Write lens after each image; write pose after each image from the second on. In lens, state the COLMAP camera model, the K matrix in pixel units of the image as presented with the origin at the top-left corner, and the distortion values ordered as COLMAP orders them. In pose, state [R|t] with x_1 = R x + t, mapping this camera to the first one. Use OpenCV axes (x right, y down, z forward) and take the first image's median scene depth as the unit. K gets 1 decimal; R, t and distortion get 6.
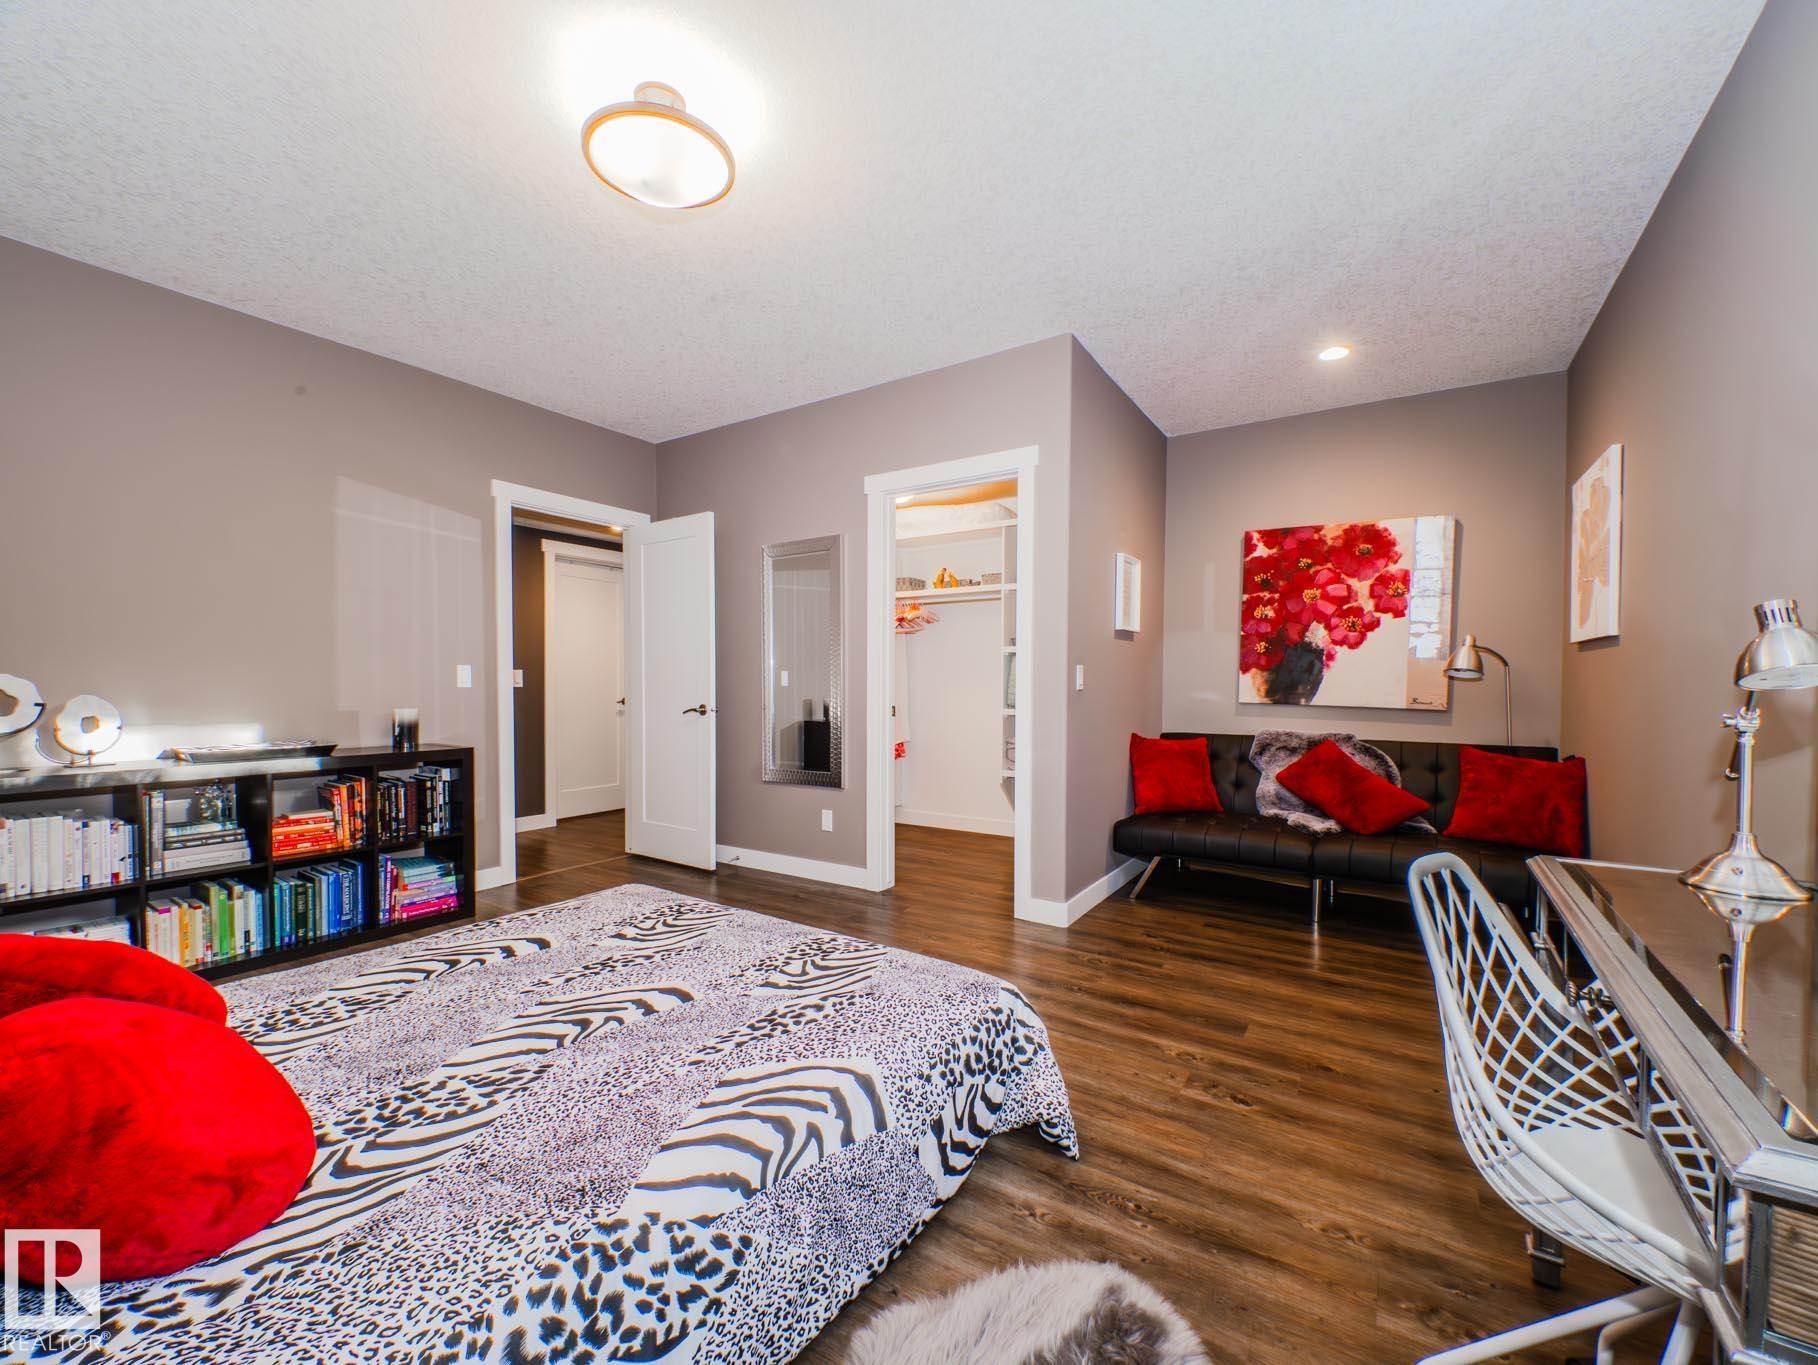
lens RADIAL K [[739.7, 0, 924.2], [0, 739.7, 700.5], [0, 0, 1]] dist [0.001440, -0.006749]
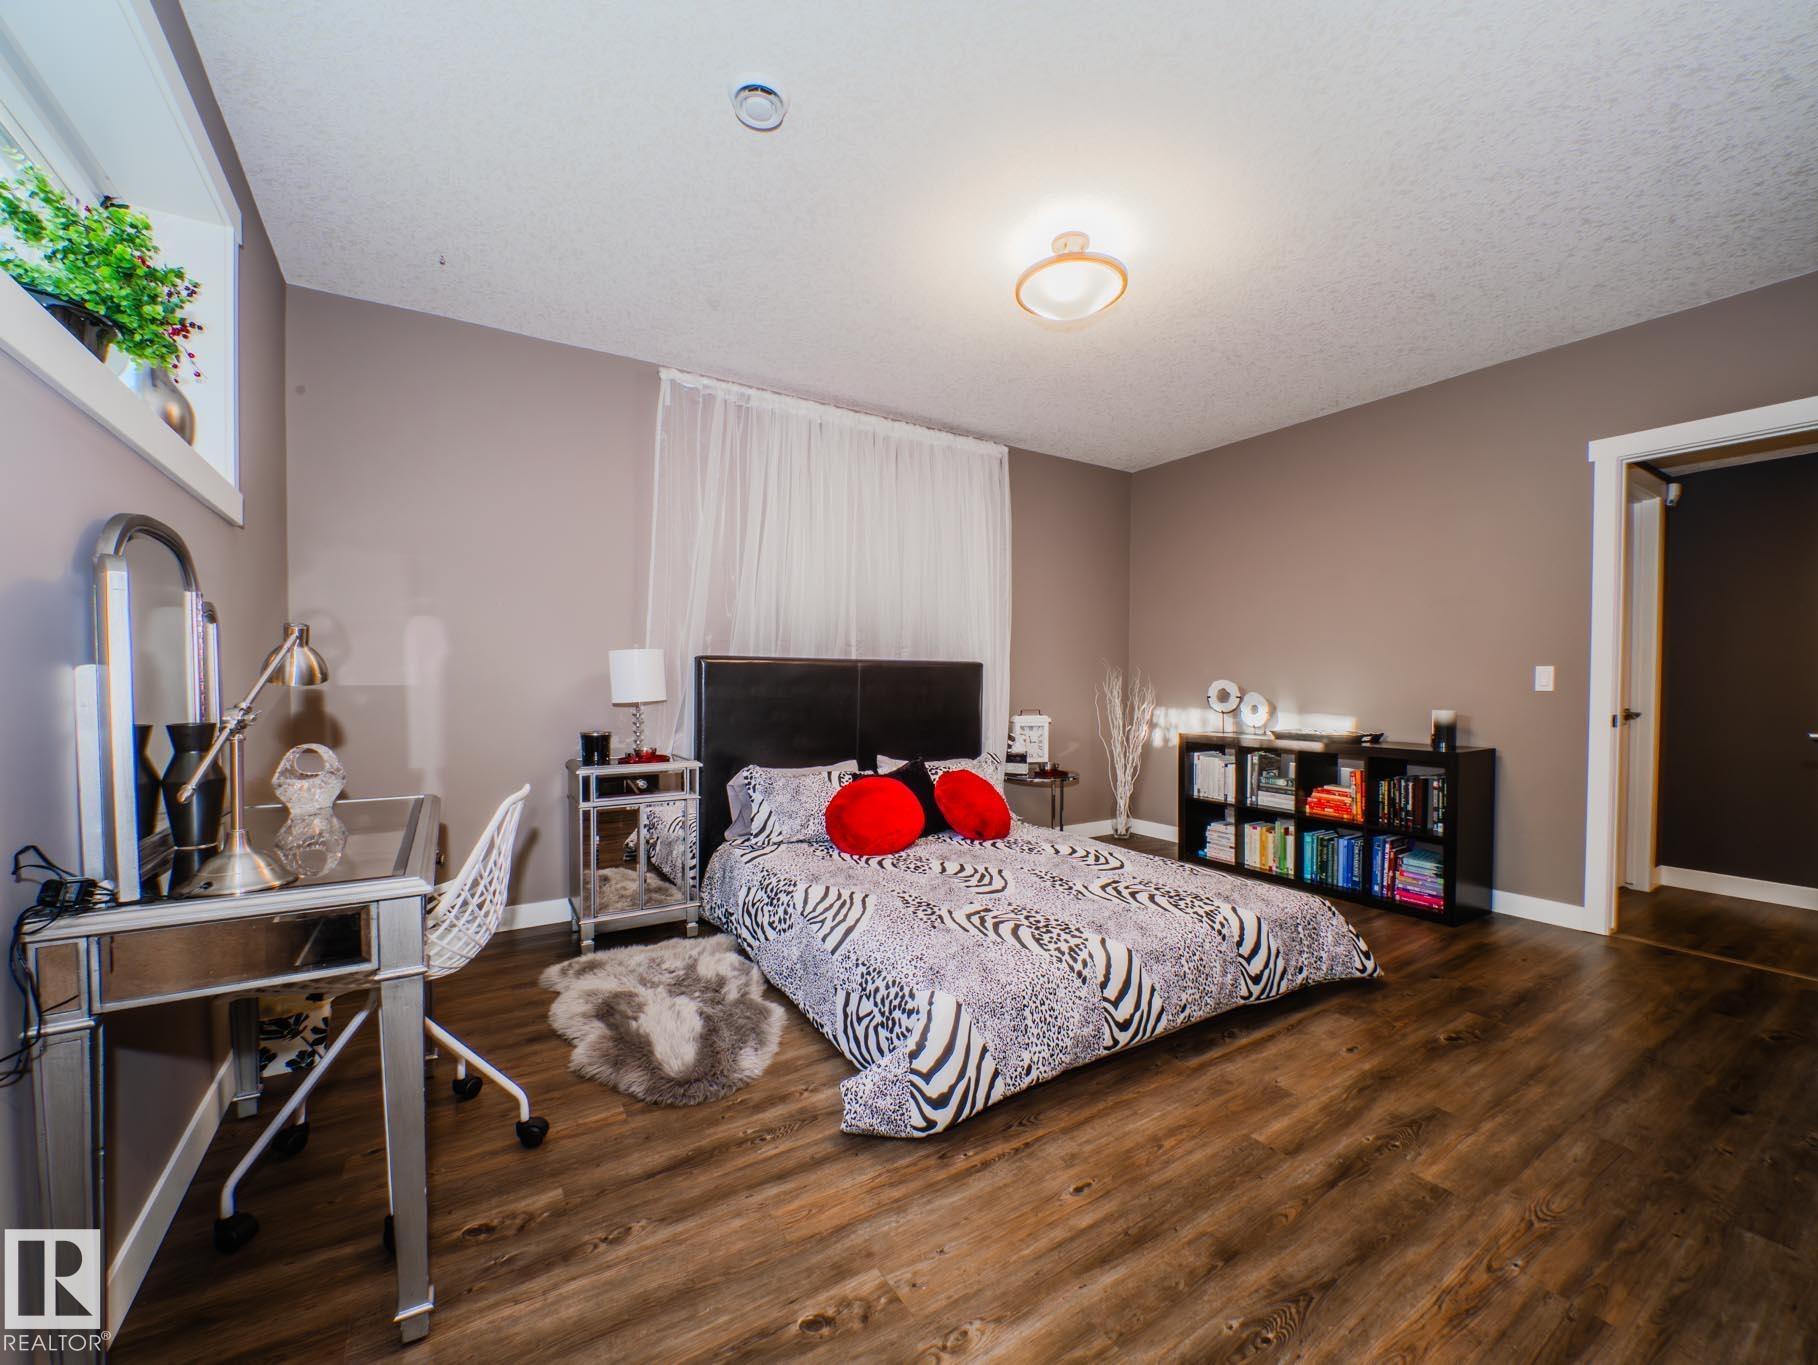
lens RADIAL K [[739.7, 0, 924.2], [0, 739.7, 700.5], [0, 0, 1]] dist [0.001440, -0.006749]
pose [[-0.401919, 0.016693, -0.915523, 0.714338], [-0.026232, 0.999214, 0.029734, -0.018856], [0.915299, 0.035967, -0.401165, 0.972495]]
